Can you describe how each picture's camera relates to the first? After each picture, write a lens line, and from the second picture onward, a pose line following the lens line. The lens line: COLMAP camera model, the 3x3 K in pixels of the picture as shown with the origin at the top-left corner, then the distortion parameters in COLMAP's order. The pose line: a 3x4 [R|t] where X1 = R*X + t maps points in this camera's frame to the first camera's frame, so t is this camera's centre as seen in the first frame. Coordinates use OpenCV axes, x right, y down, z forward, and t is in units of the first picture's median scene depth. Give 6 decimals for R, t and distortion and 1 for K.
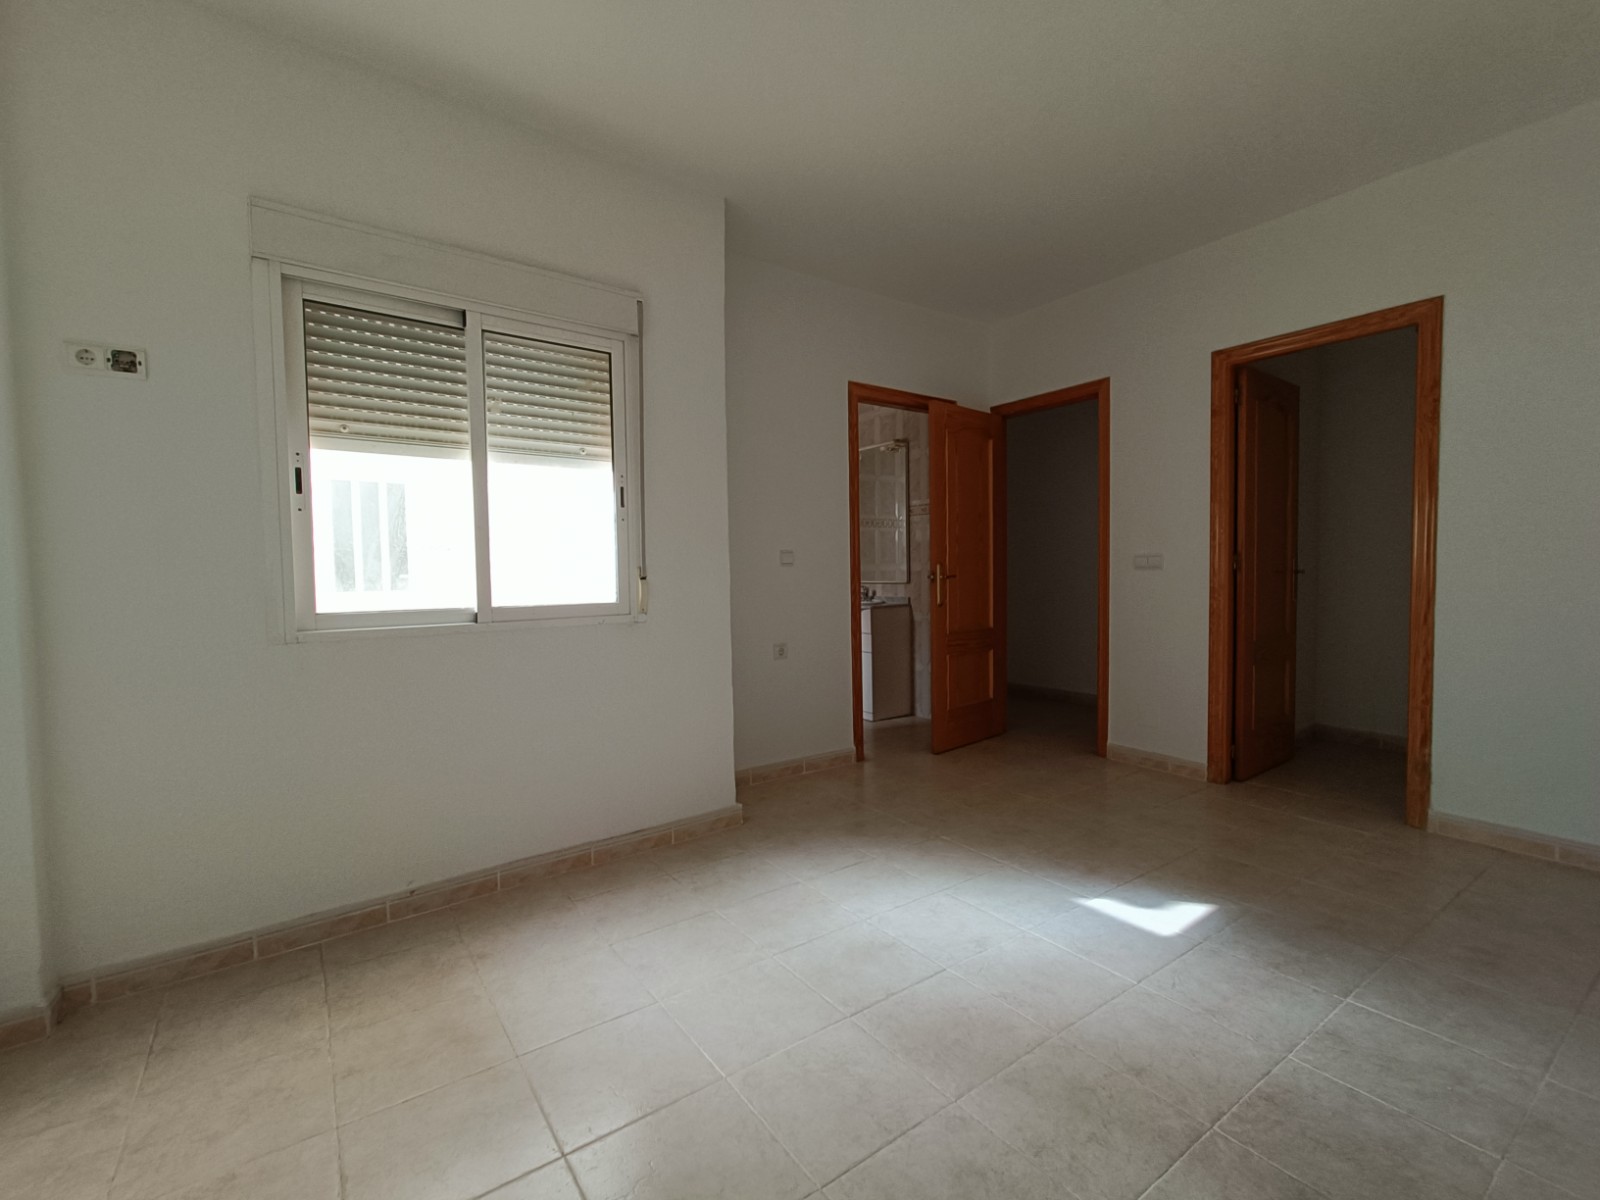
lens RADIAL K [[716.7, 0, 805.3], [0, 716.7, 600.1], [0, 0, 1]] dist [0.001766, 0.000294]
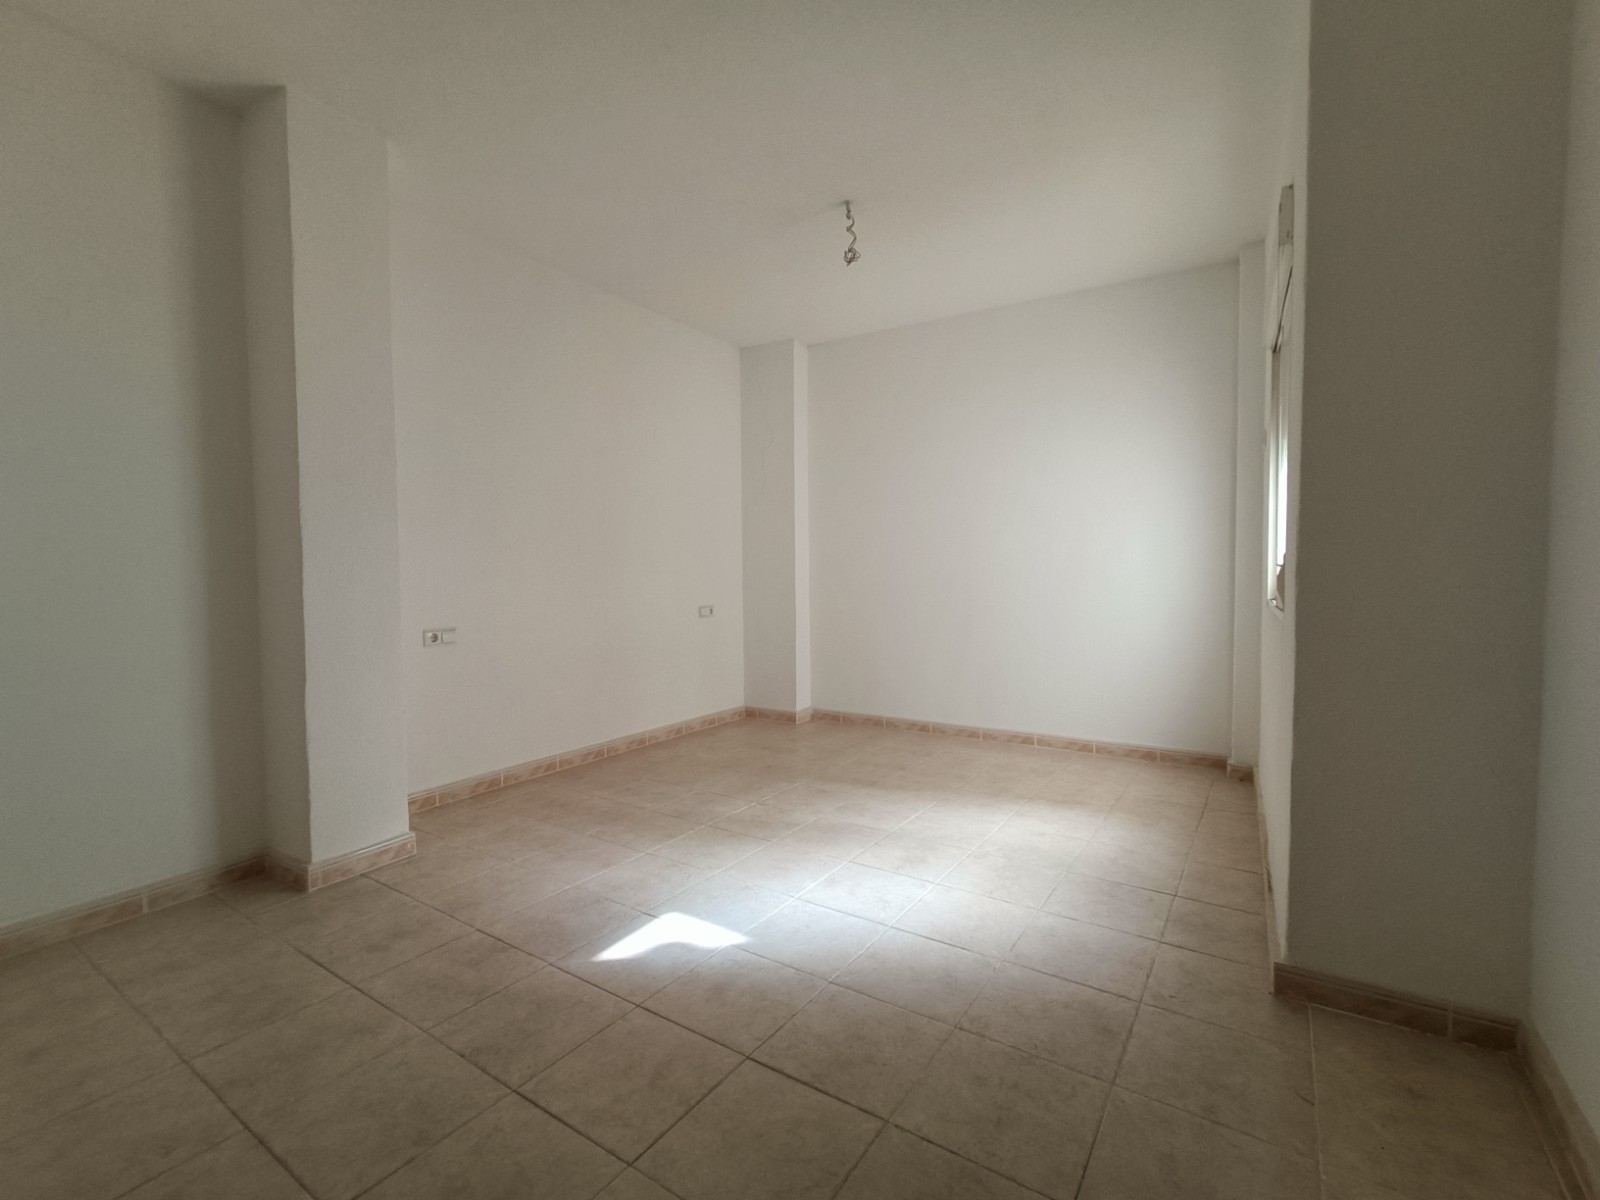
lens RADIAL K [[716.7, 0, 805.3], [0, 716.7, 600.1], [0, 0, 1]] dist [0.001766, 0.000294]
pose [[-0.934273, 0.037894, -0.354538, 0.685671], [0.005517, 0.995754, 0.091890, -0.092540], [0.356515, 0.083895, -0.930515, 2.043928]]
